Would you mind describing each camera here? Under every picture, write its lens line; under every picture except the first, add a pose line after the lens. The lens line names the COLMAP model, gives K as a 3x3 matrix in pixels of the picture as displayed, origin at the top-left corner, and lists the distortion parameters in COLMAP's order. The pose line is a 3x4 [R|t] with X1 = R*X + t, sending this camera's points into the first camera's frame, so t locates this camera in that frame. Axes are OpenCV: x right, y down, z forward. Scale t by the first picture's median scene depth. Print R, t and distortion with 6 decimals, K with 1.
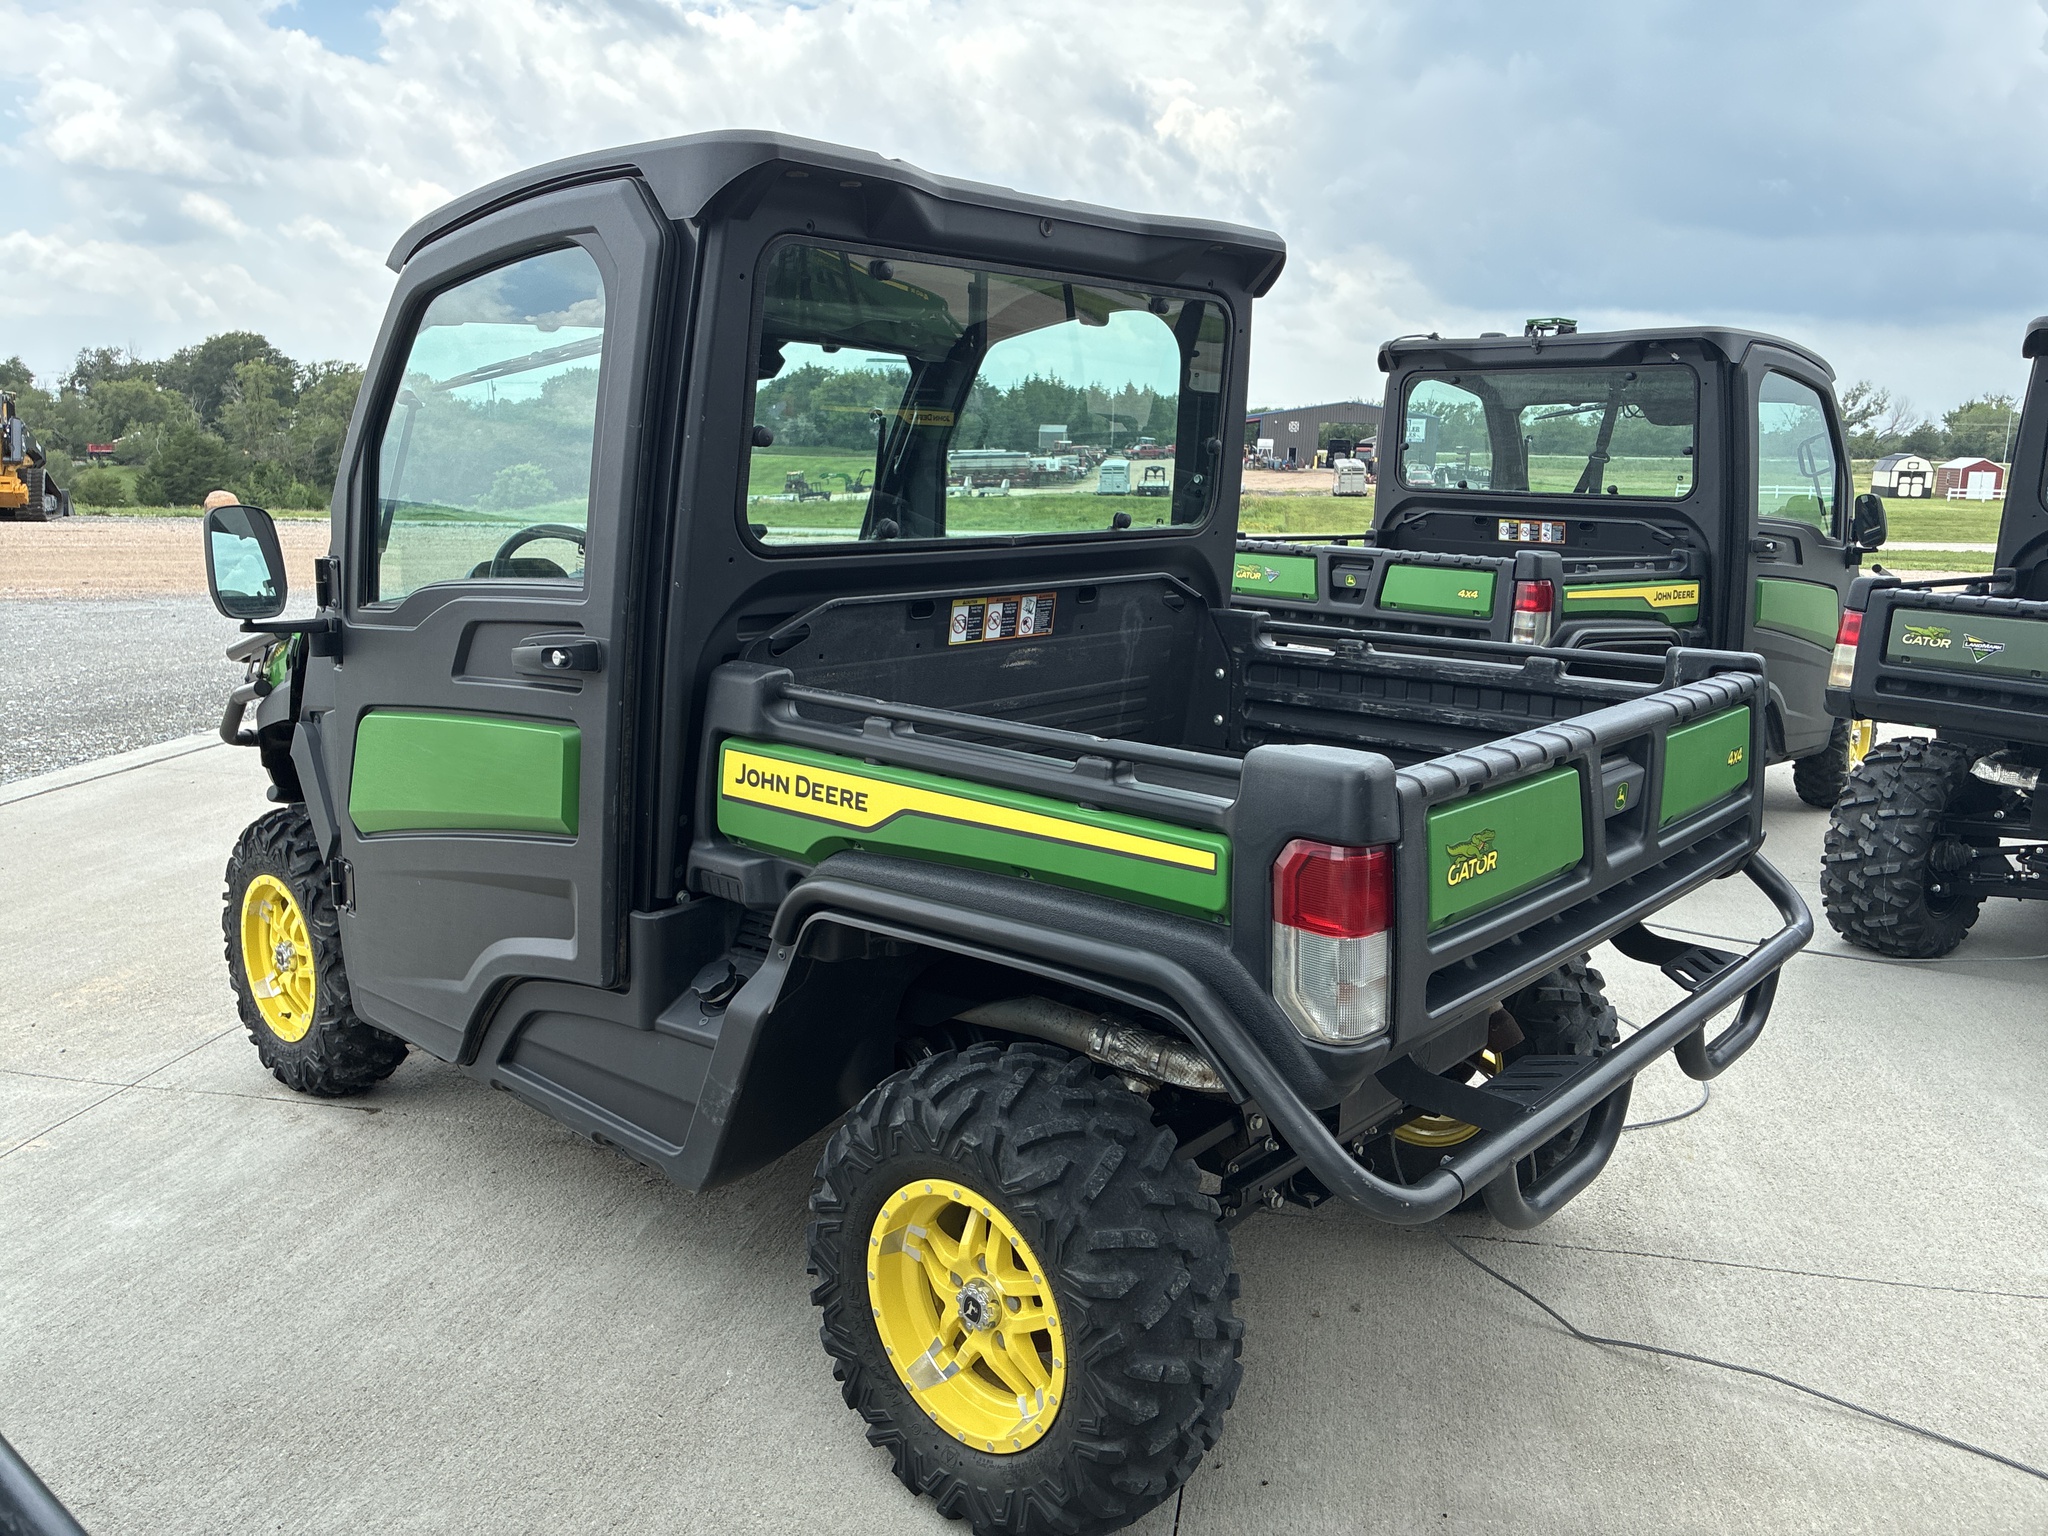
lens RADIAL K [[1573.0, 0, 1010.9], [0, 1573.0, 773.8], [0, 0, 1]] dist [0.009006, 0.004110]
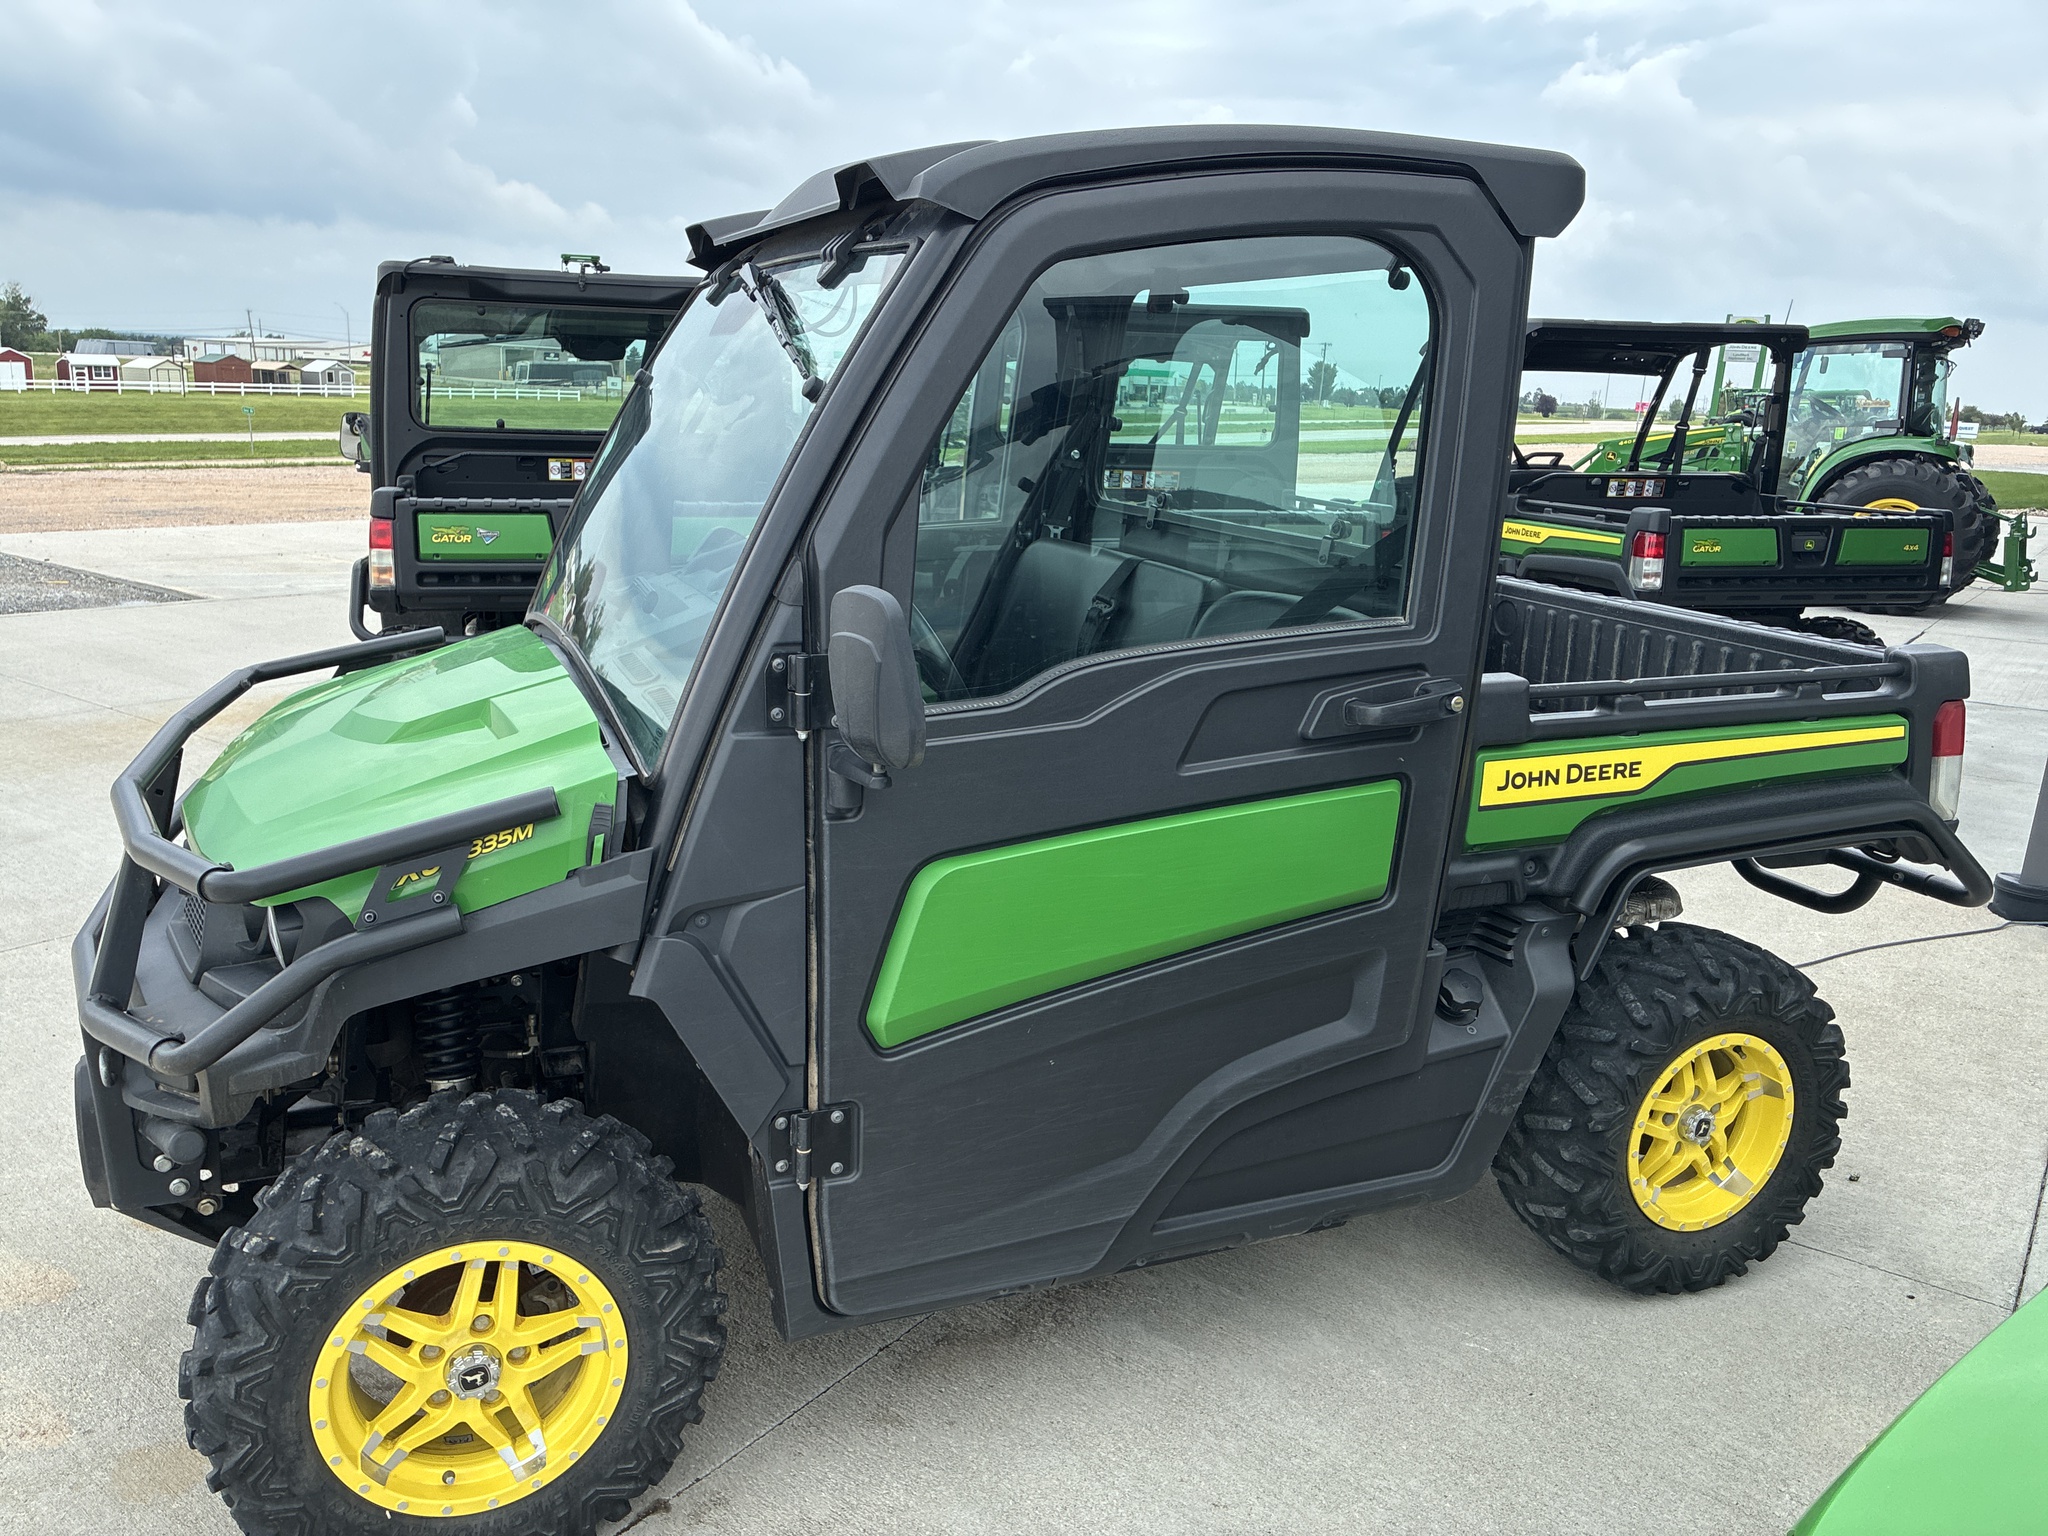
lens RADIAL K [[1573.0, 0, 1010.9], [0, 1573.0, 773.8], [0, 0, 1]] dist [0.009006, 0.004110]
pose [[0.415834, -0.220901, 0.882205, -0.968872], [0.159222, 0.972753, 0.168524, -0.183307], [-0.895394, 0.070389, 0.439676, 0.662144]]
